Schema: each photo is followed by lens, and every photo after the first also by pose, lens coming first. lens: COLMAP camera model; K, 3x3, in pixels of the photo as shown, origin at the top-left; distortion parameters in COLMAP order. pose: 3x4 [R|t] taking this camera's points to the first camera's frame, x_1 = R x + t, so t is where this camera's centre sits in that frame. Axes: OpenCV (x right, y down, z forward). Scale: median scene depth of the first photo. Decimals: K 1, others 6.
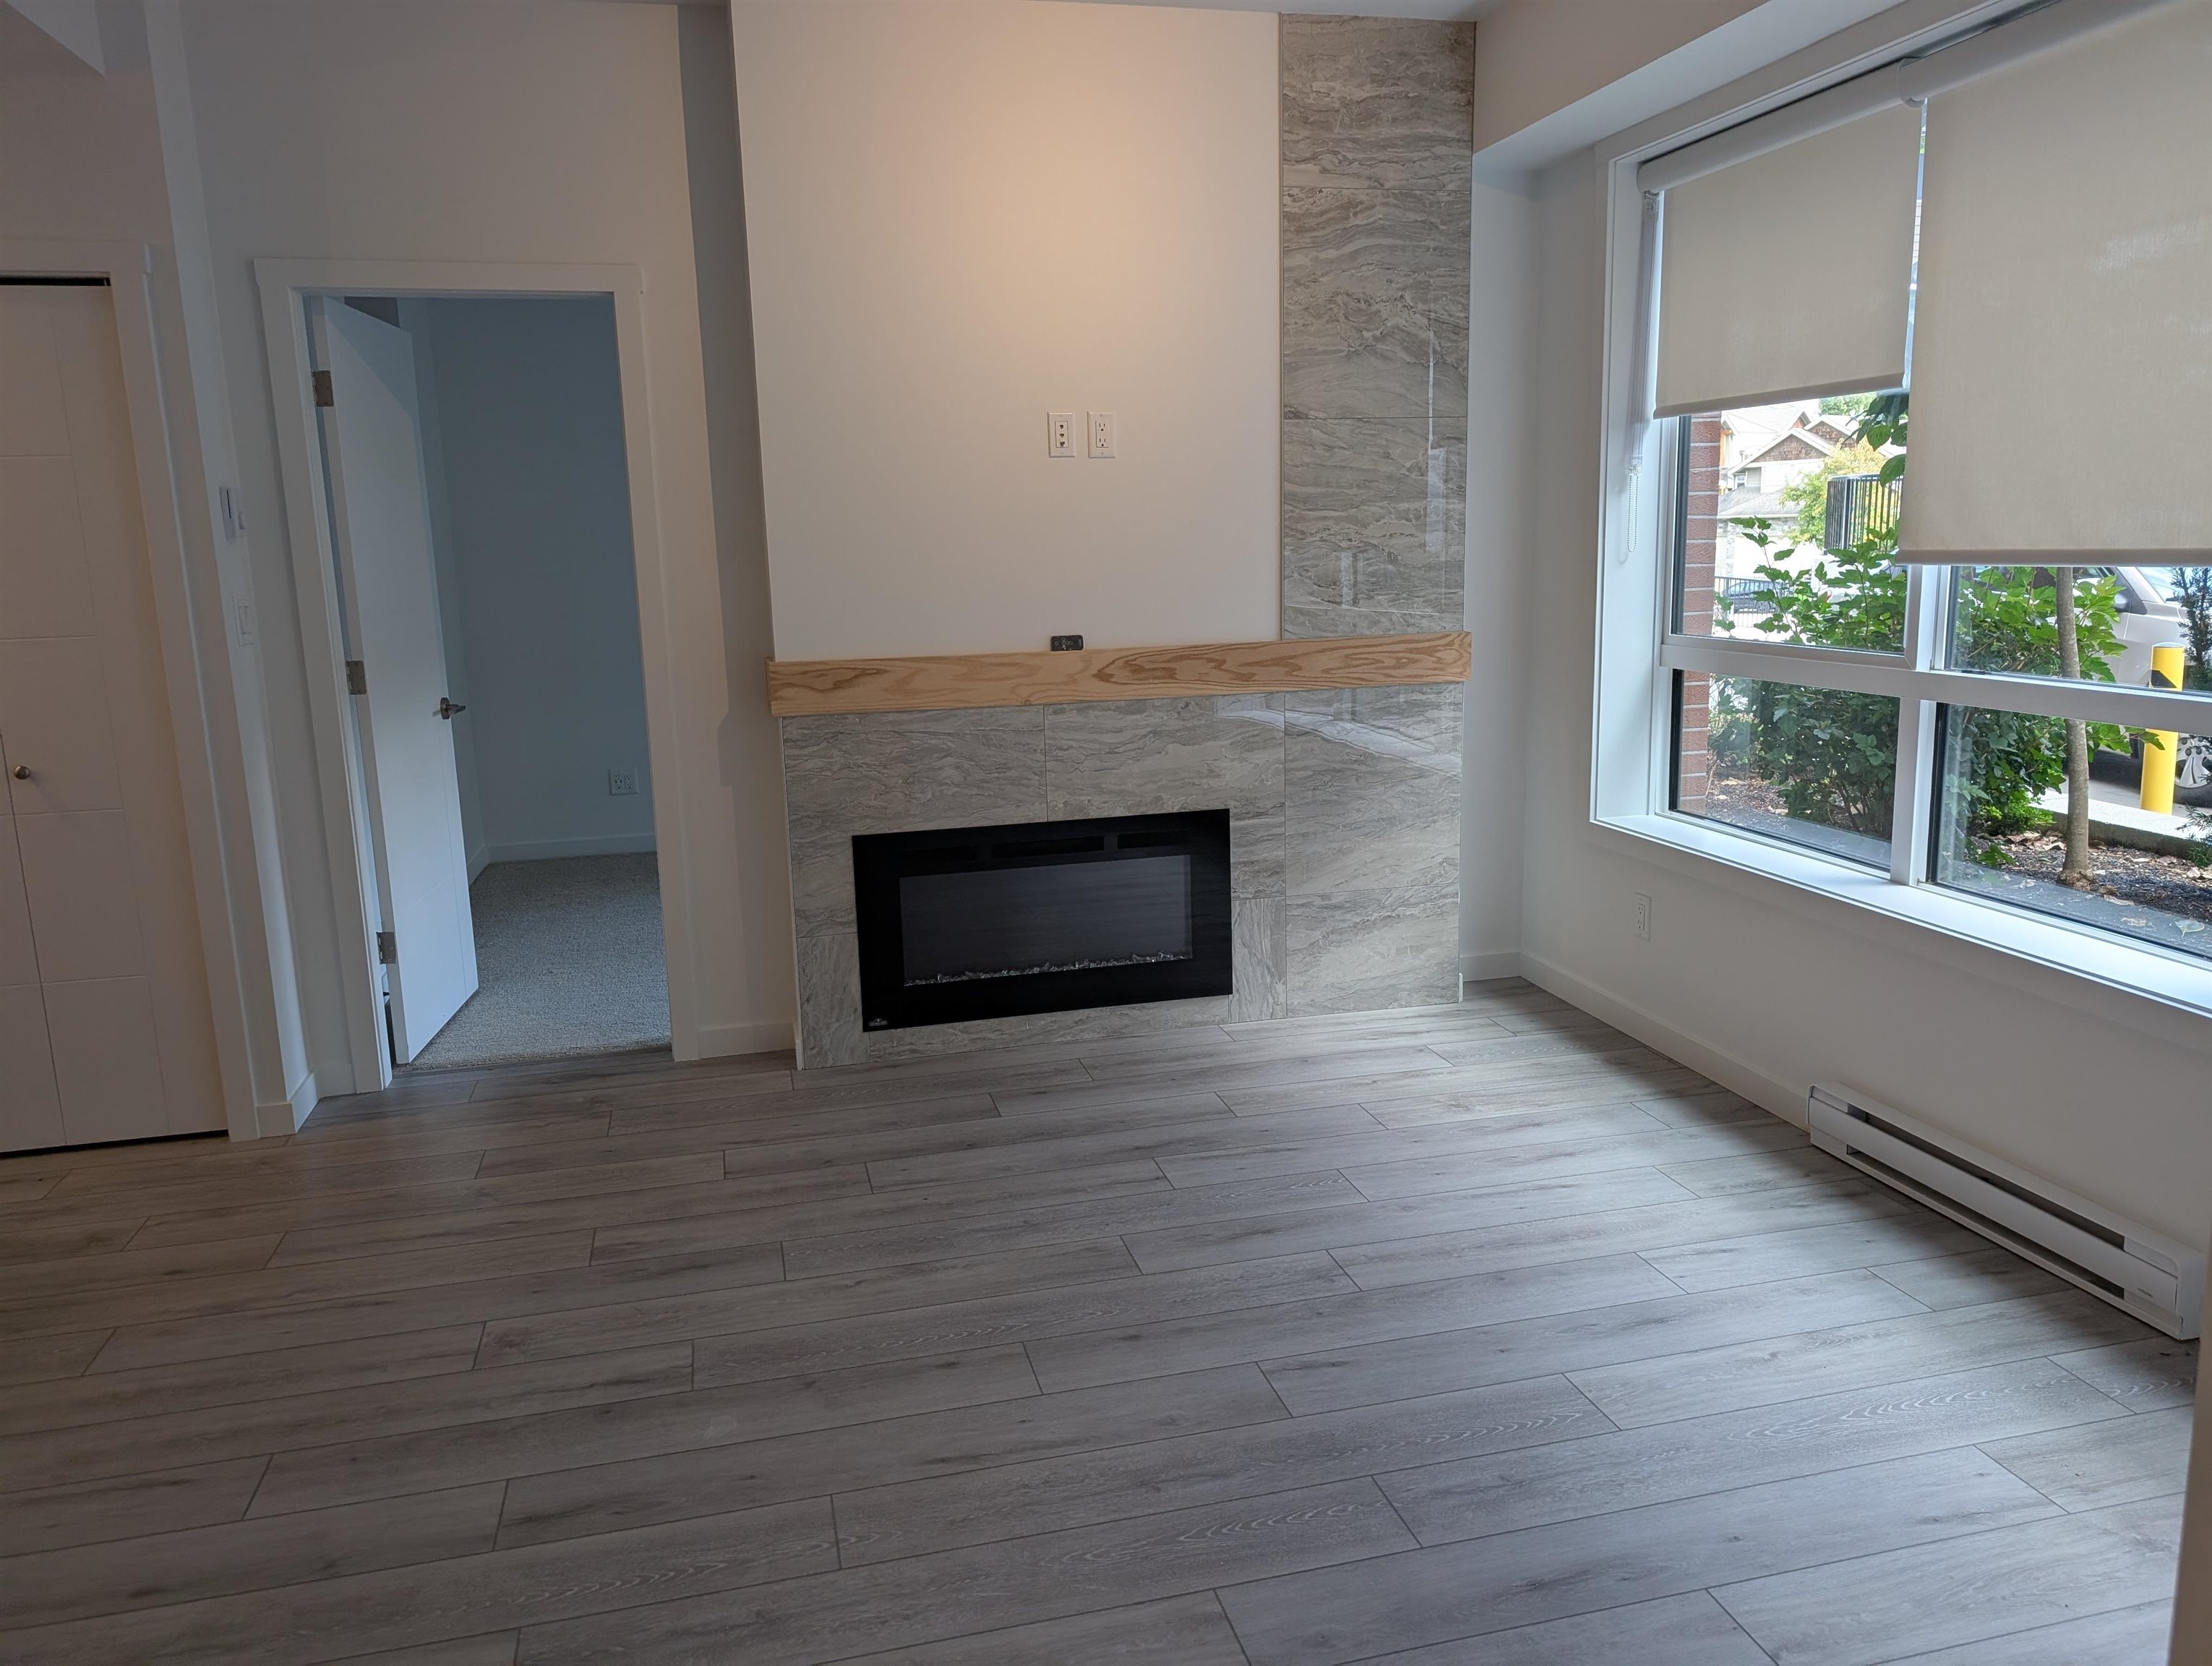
lens RADIAL K [[1585.8, 0, 1107.7], [0, 1585.8, 839.0], [0, 0, 1]] dist [0.036329, -0.033066]
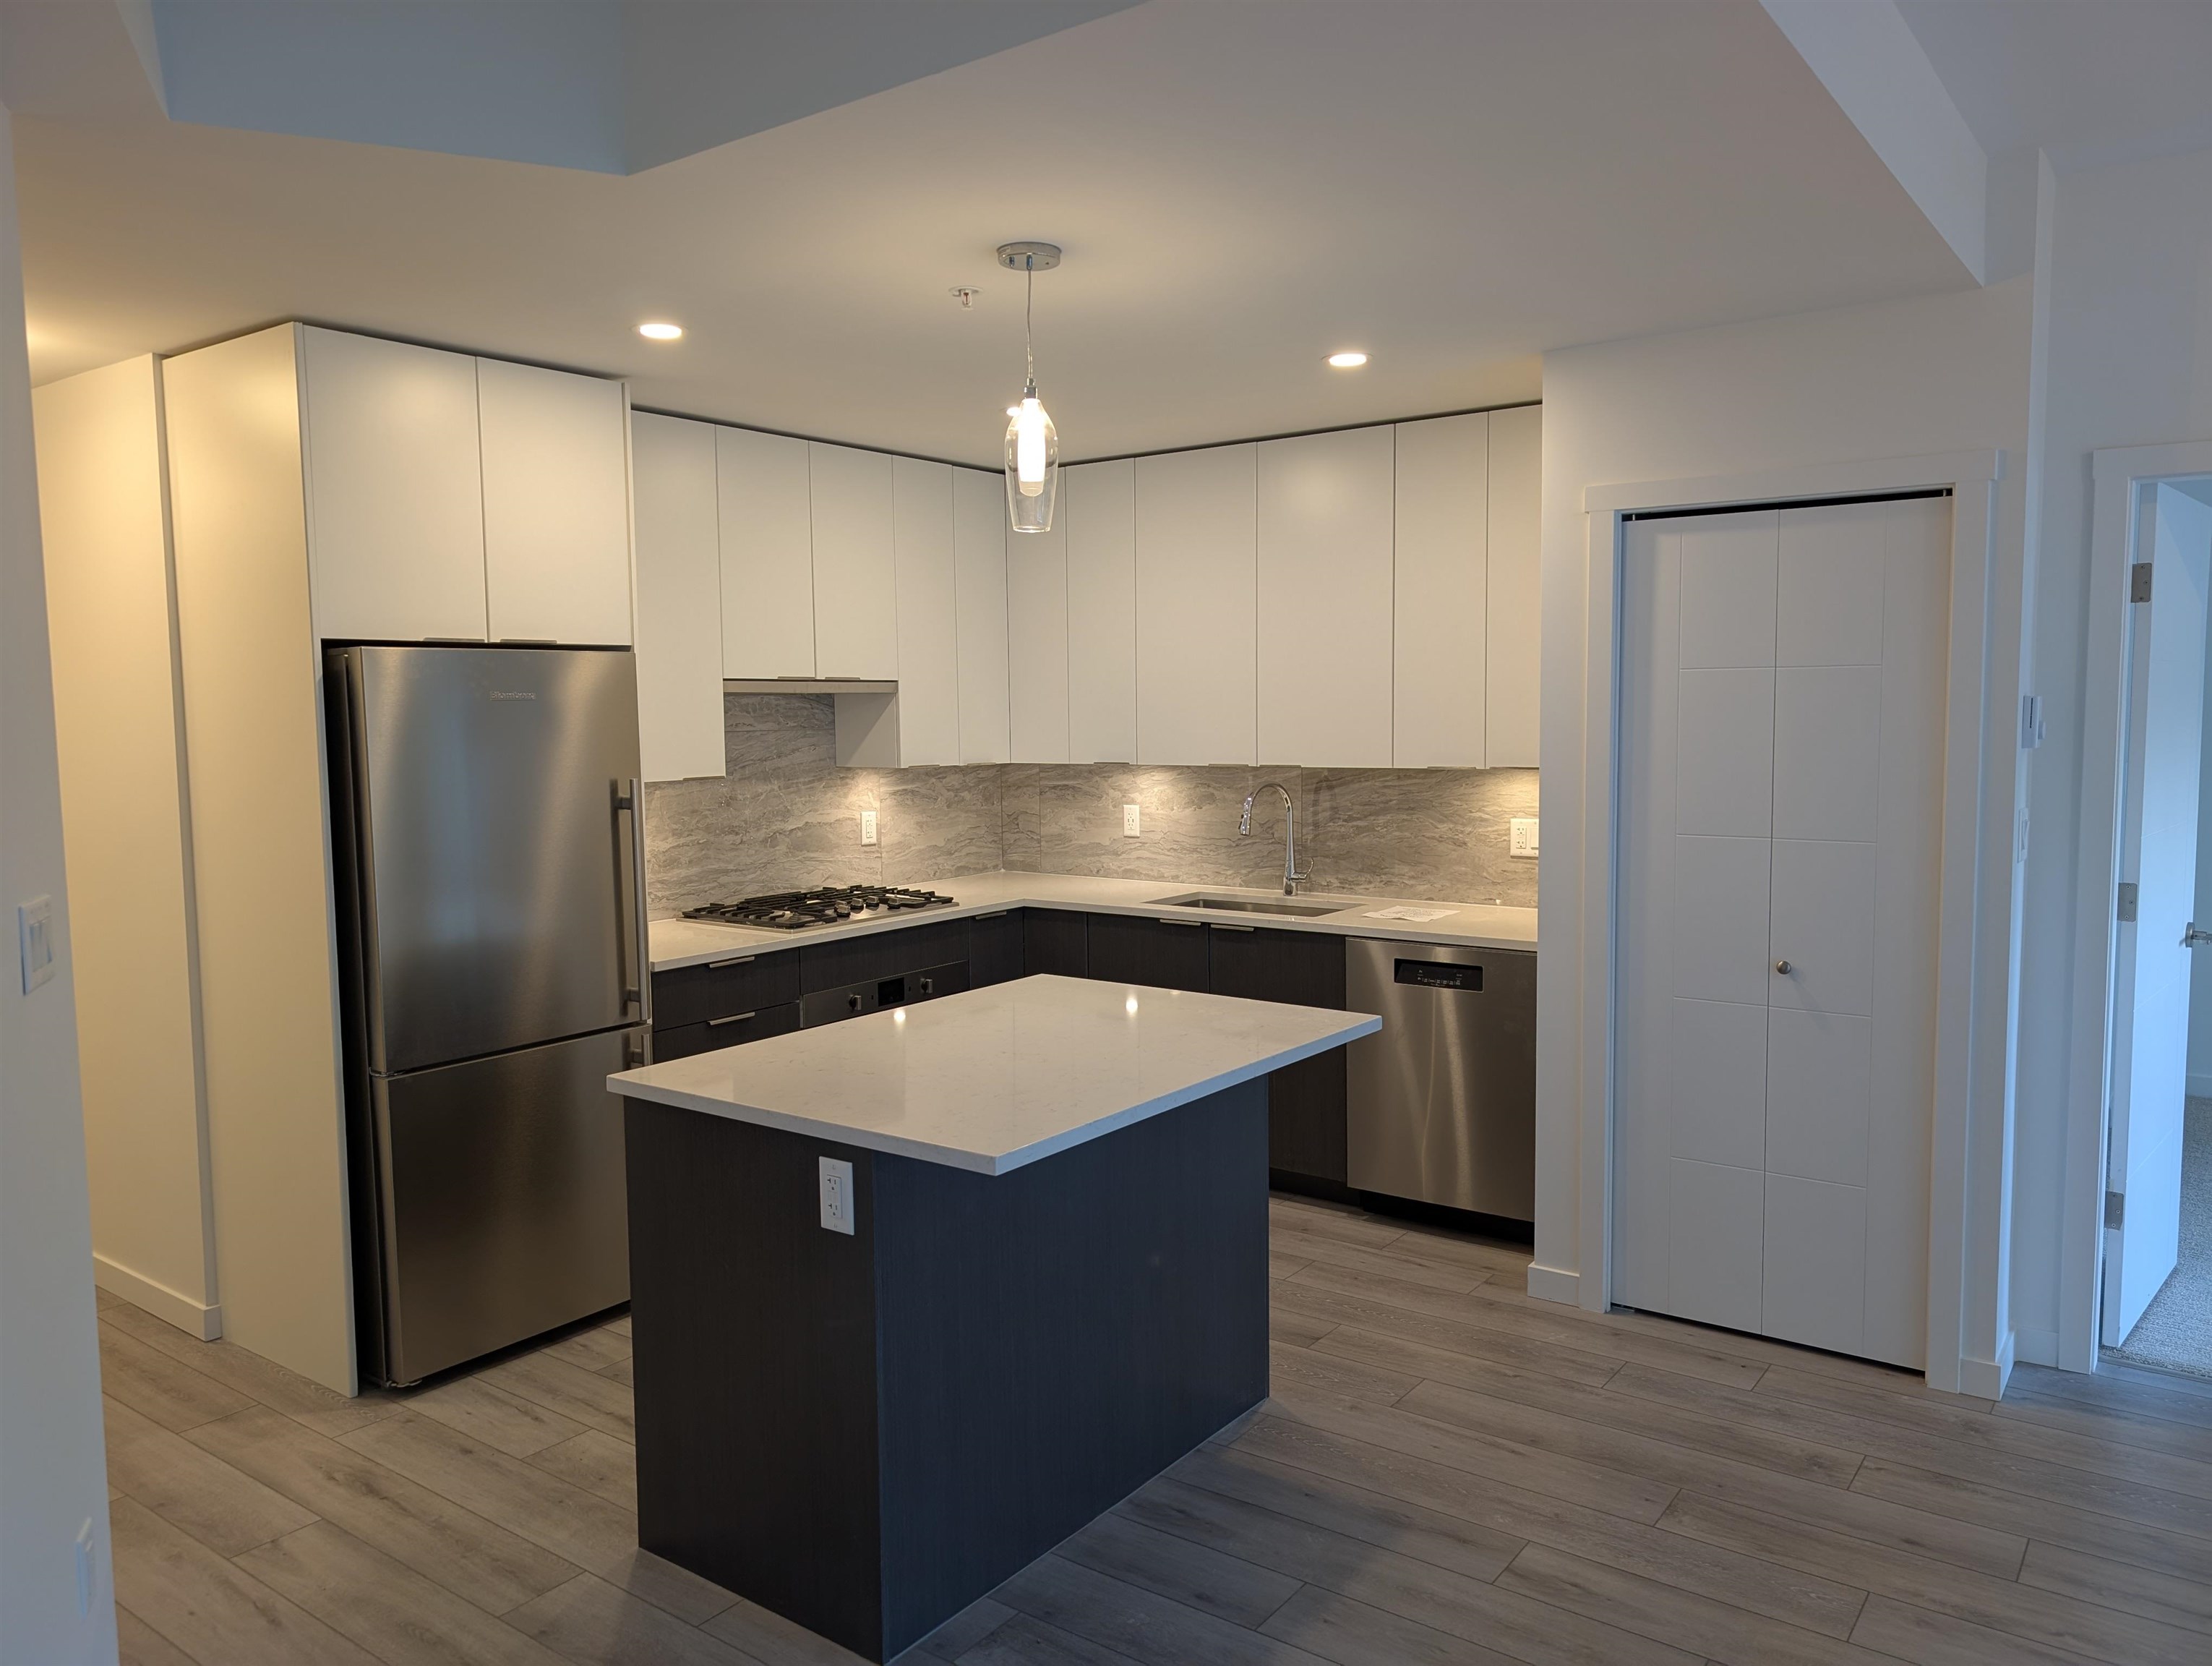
lens RADIAL K [[1585.8, 0, 1099.7], [0, 1585.8, 836.7], [0, 0, 1]] dist [0.036329, -0.033066]
pose [[0.640922, 0.083936, -0.763003, -0.162461], [-0.151407, 0.988299, -0.018461, -0.034304], [0.752525, 0.127356, 0.646132, -0.004147]]
